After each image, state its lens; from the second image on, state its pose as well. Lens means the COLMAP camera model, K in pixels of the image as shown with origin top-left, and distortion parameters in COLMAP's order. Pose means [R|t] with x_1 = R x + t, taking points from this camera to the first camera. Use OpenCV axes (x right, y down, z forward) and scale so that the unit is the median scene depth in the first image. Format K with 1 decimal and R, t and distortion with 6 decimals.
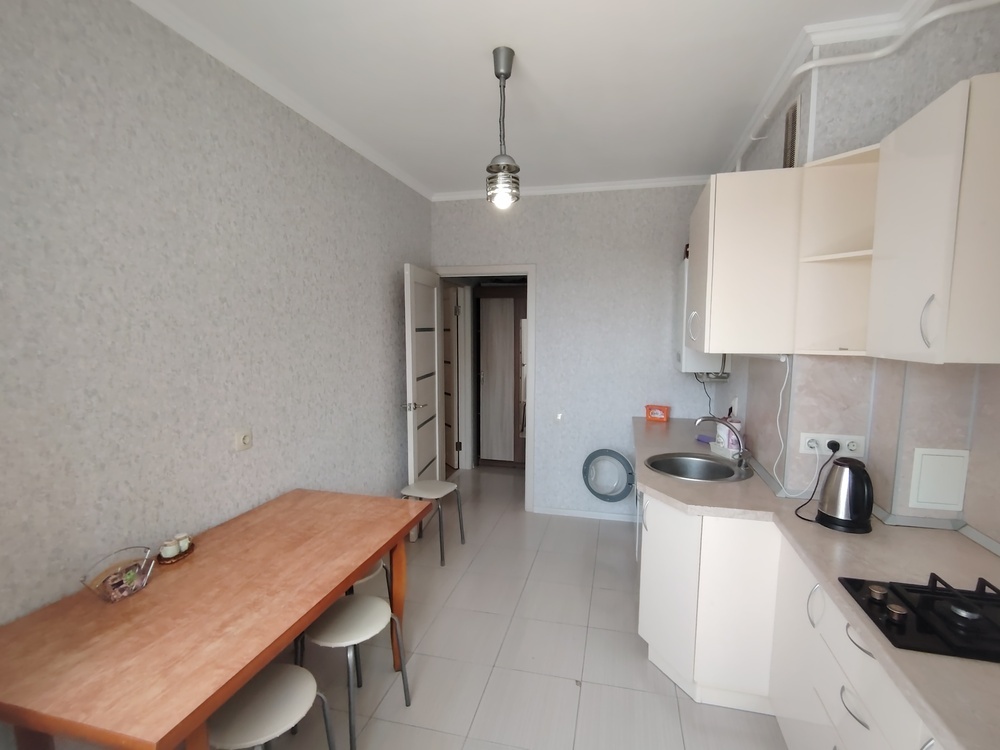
lens RADIAL K [[476.9, 0, 500.0], [0, 476.9, 375.0], [0, 0, 1]] dist [-0.016083, 0.009395]
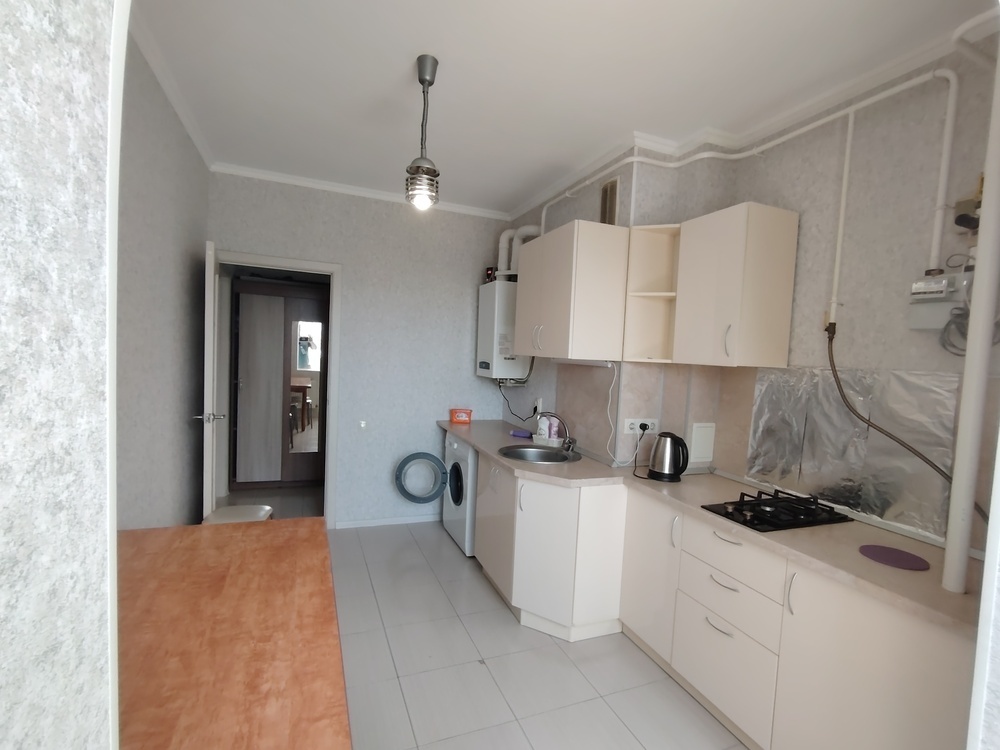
lens RADIAL K [[483.4, 0, 500.2], [0, 483.4, 373.5], [0, 0, 1]] dist [-0.001198, 0.000063]
pose [[0.805381, 0.016550, 0.592526, -0.486672], [0.003639, 0.999453, -0.032863, 0.035549], [-0.592746, 0.028623, 0.804881, 0.082848]]
